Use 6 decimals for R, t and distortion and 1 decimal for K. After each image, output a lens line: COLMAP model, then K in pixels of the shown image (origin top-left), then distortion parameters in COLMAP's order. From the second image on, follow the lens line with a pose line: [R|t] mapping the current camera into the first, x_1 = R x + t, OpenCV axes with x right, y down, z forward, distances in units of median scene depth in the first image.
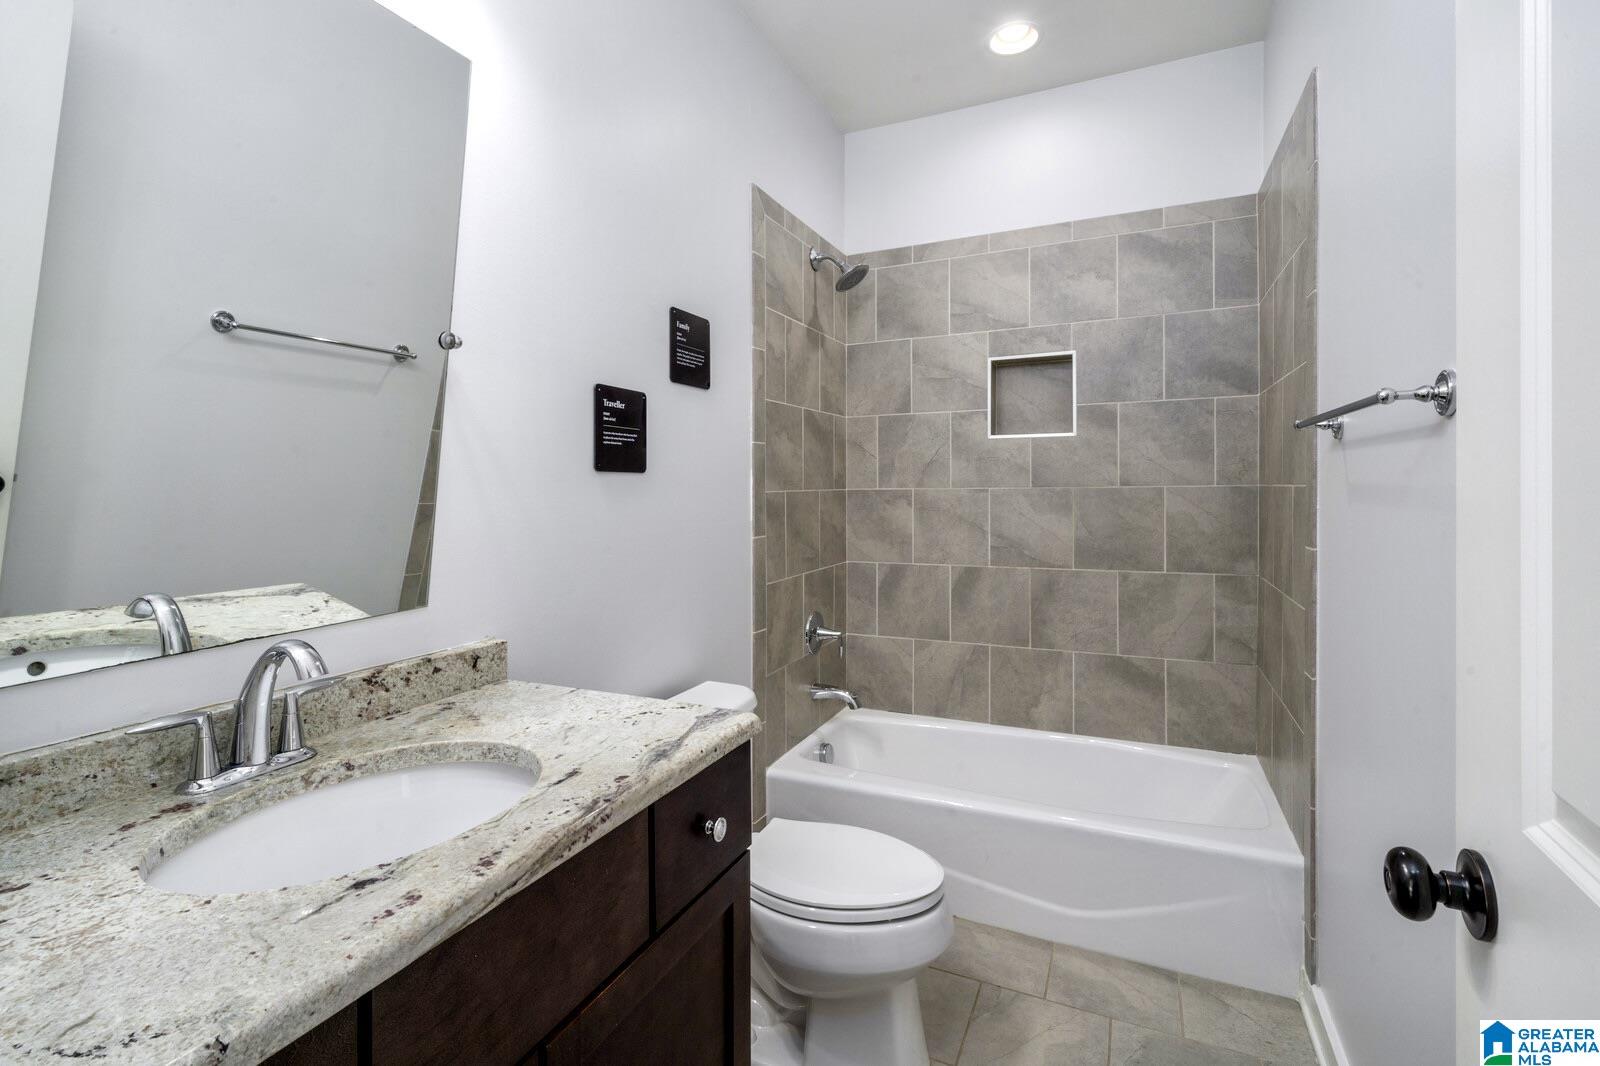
lens RADIAL K [[713.6, 0, 814.4], [0, 713.6, 514.2], [0, 0, 1]] dist [0.000968, -0.000289]
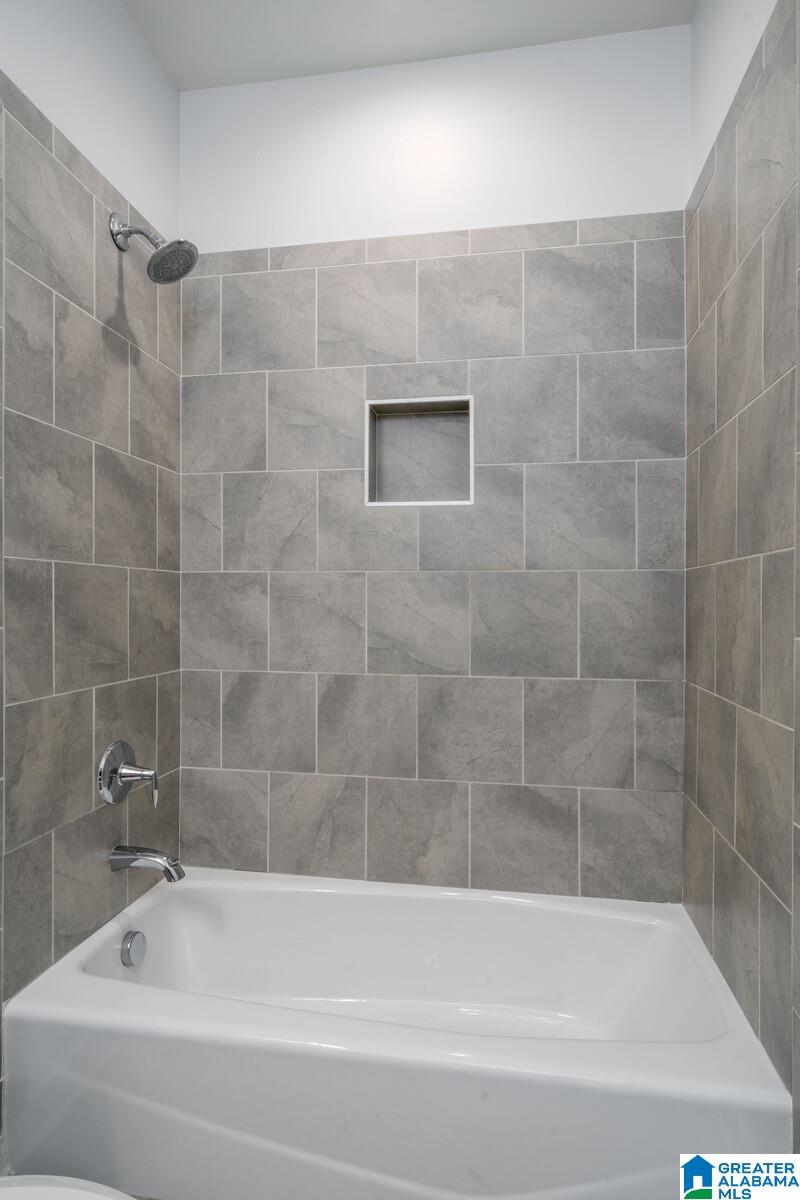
lens RADIAL K [[683.9, 0, 397.4], [0, 683.9, 602.7], [0, 0, 1]] dist [-0.004906, 0.003574]
pose [[0.969917, 0.014225, 0.243021, 0.105780], [-0.005690, 0.999343, -0.035784, 0.024514], [-0.243371, 0.033324, 0.969361, 0.299239]]
